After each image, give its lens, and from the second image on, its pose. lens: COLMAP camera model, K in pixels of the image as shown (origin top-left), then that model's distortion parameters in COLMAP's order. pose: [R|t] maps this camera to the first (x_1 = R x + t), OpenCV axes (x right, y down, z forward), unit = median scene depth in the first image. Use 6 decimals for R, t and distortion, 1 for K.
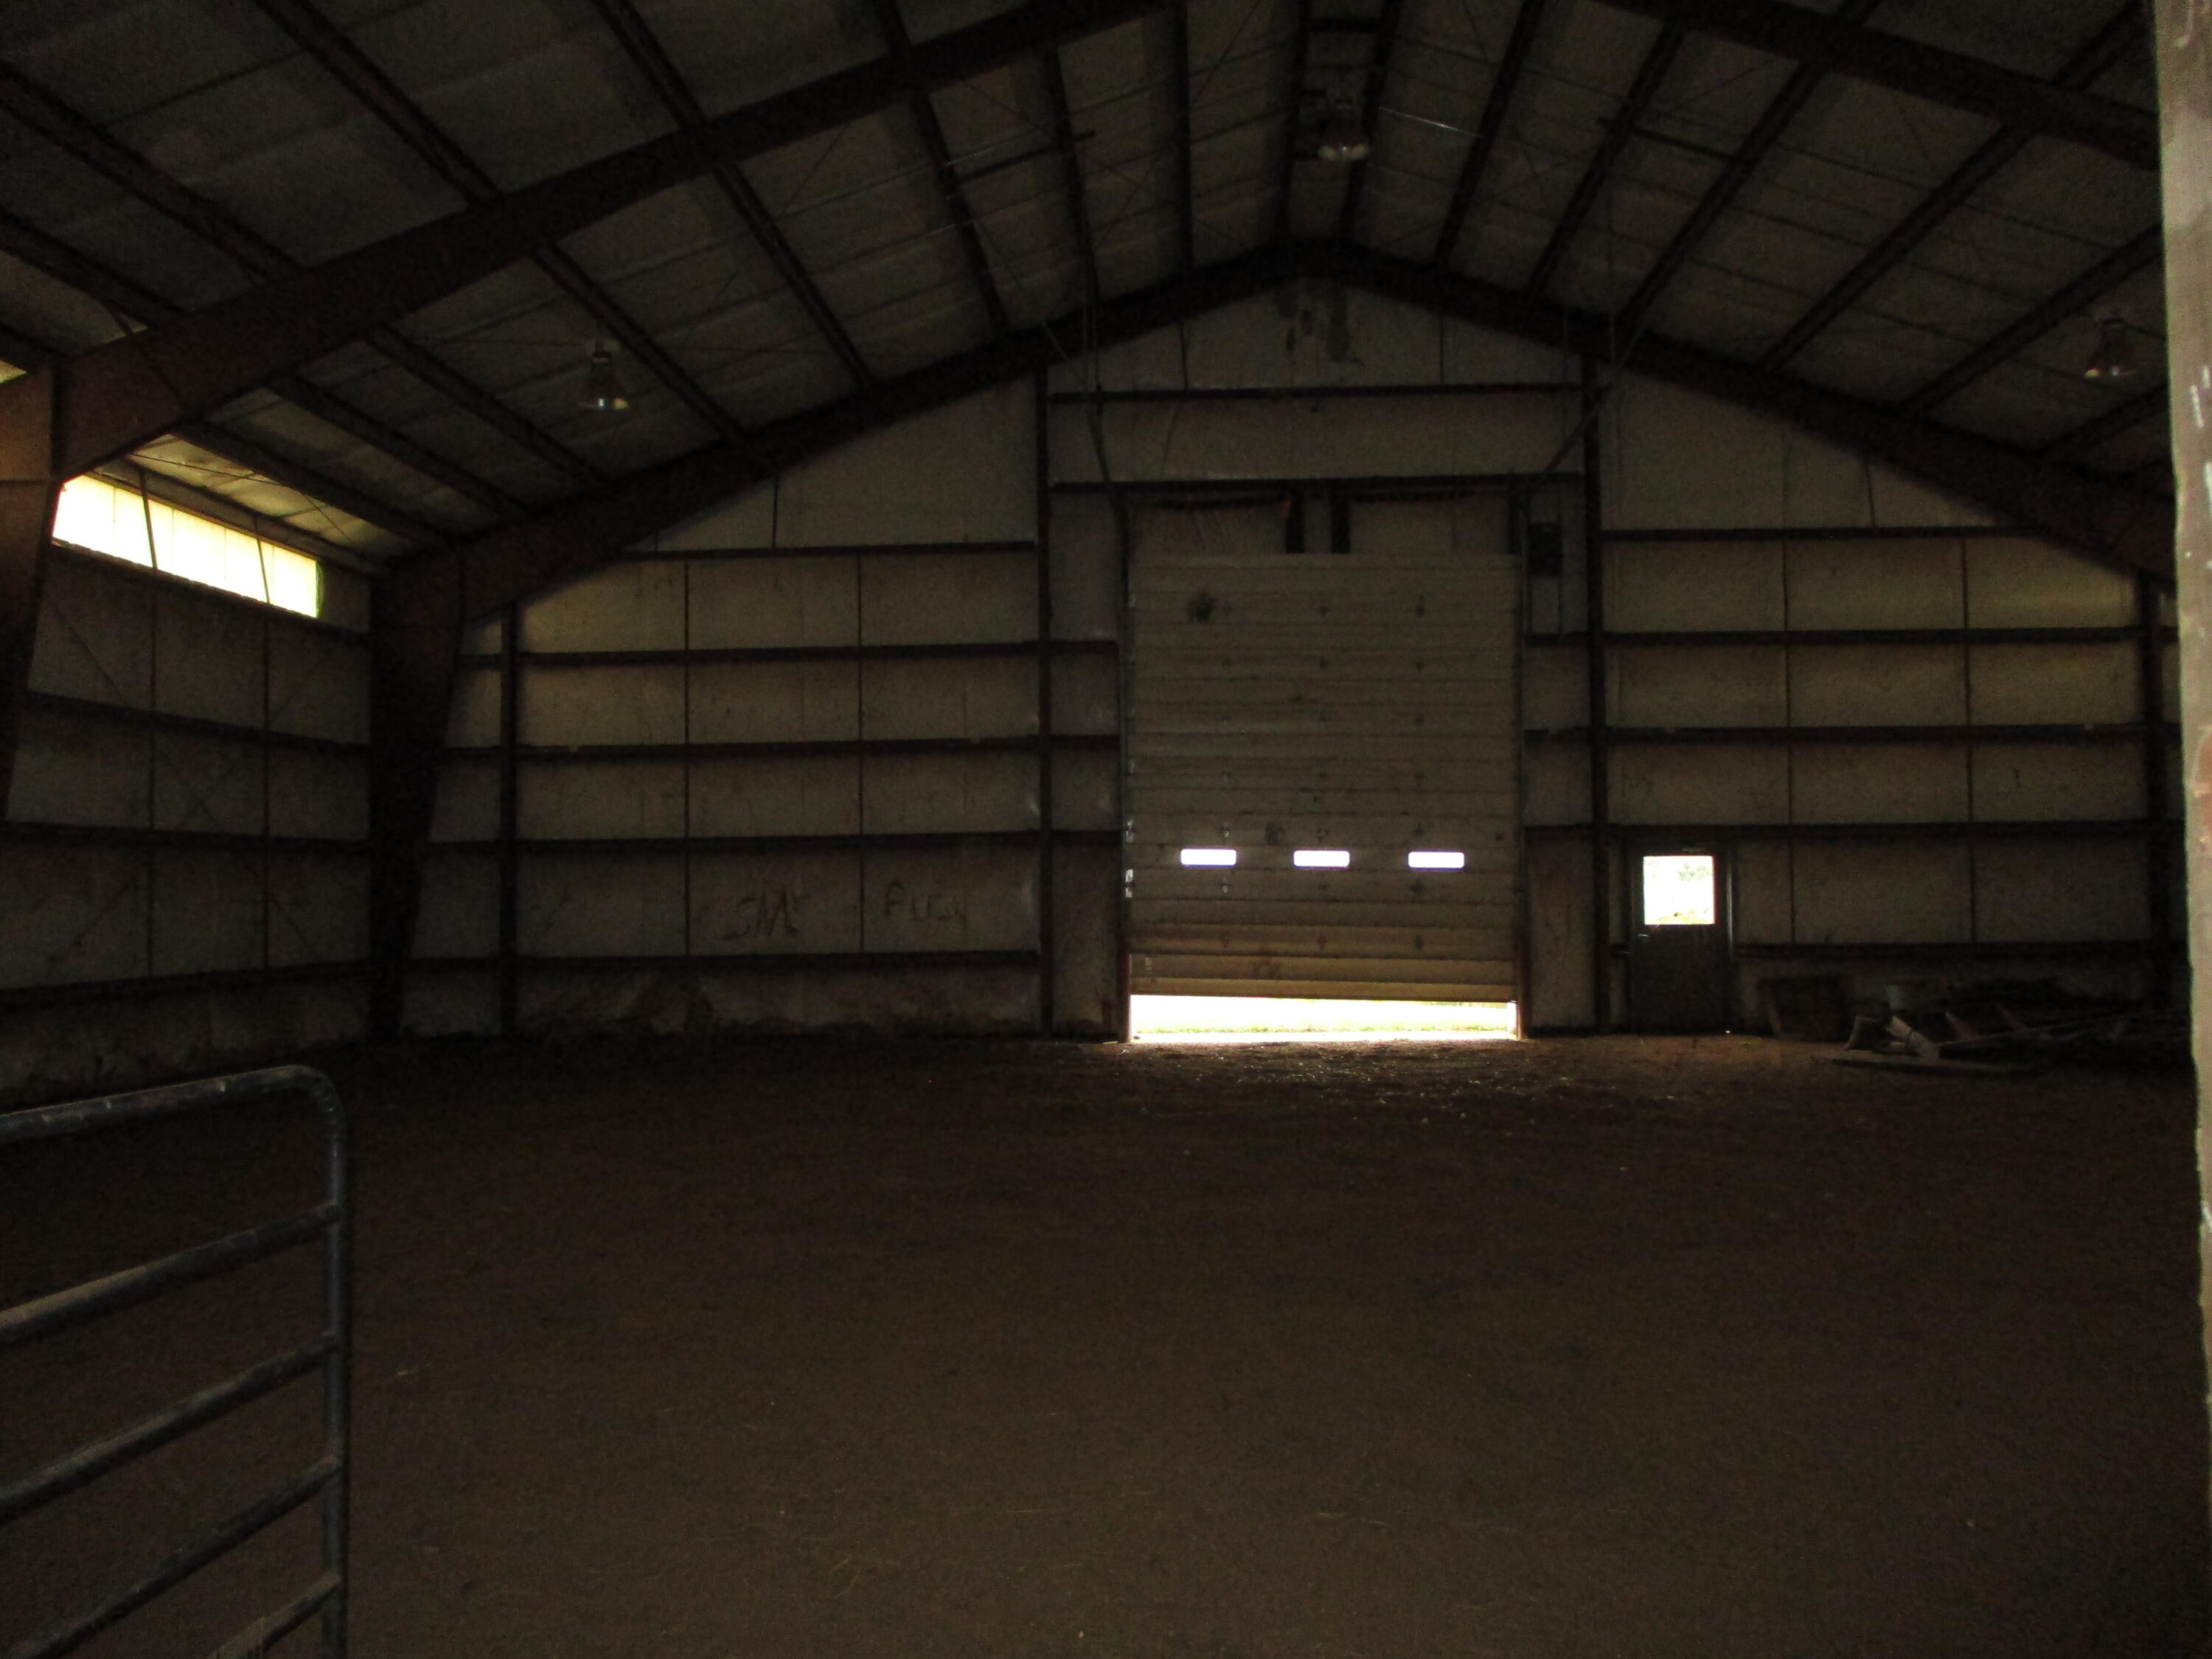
lens RADIAL K [[1840.5, 0, 1139.6], [0, 1840.5, 806.0], [0, 0, 1]] dist [-0.017397, 0.000086]
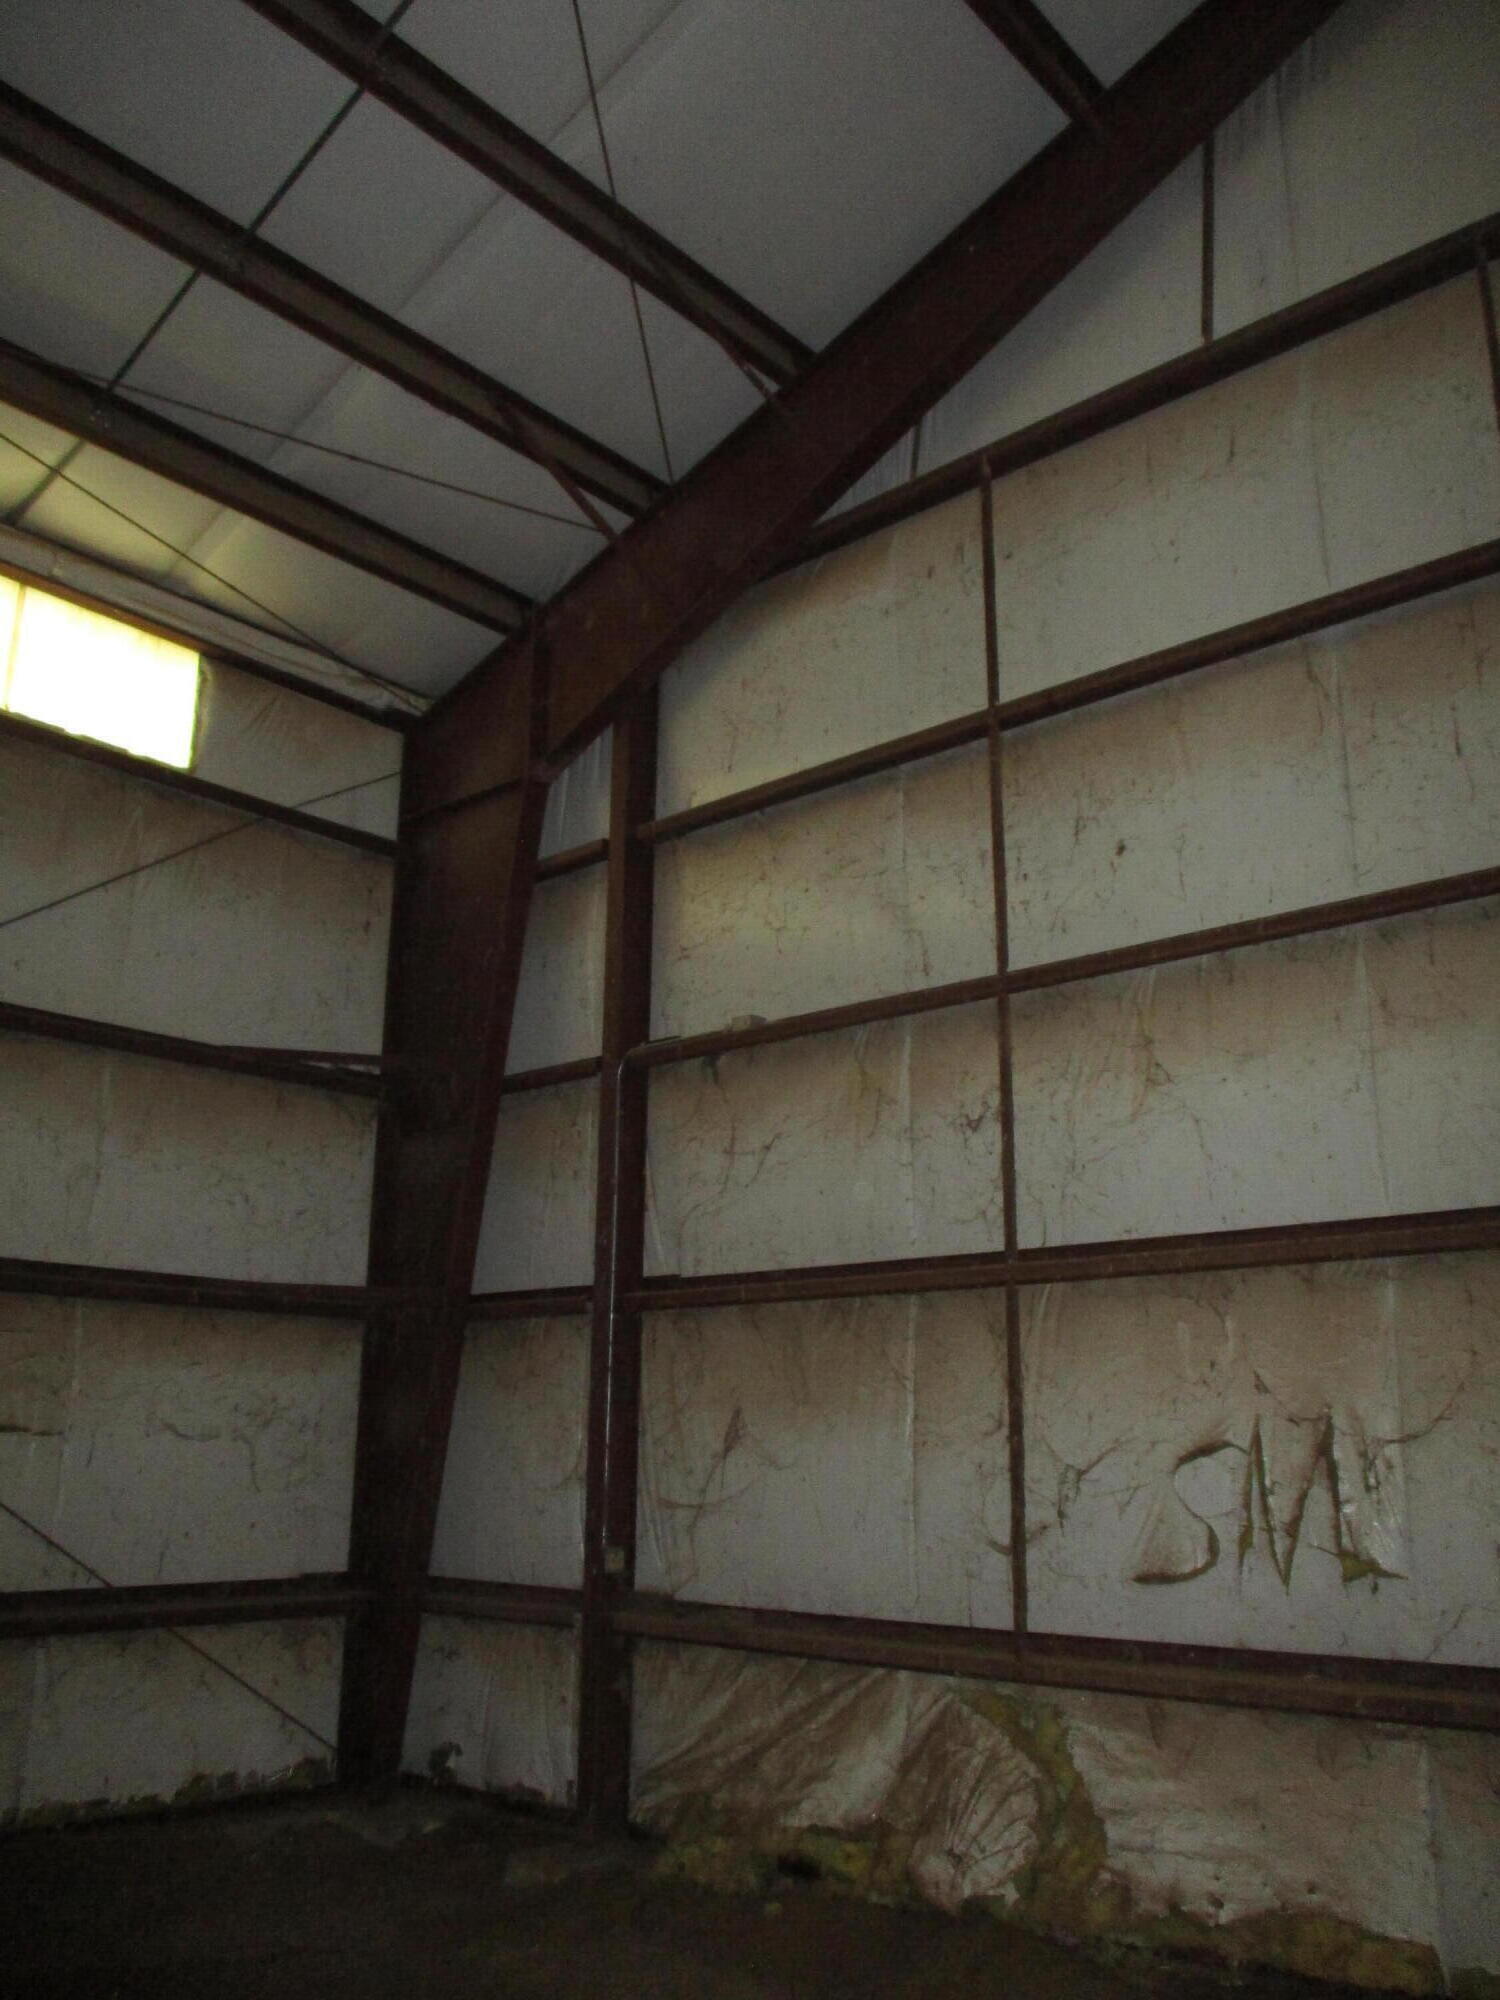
lens RADIAL K [[1664.1, 0, 750.0], [0, 1664.1, 1000.0], [0, 0, 1]] dist [-0.017397, 0.000086]
pose [[0.771163, -0.143753, -0.620196, -0.105494], [0.008176, 0.976330, -0.216134, 0.042033], [0.636585, 0.161603, 0.754084, 0.821967]]
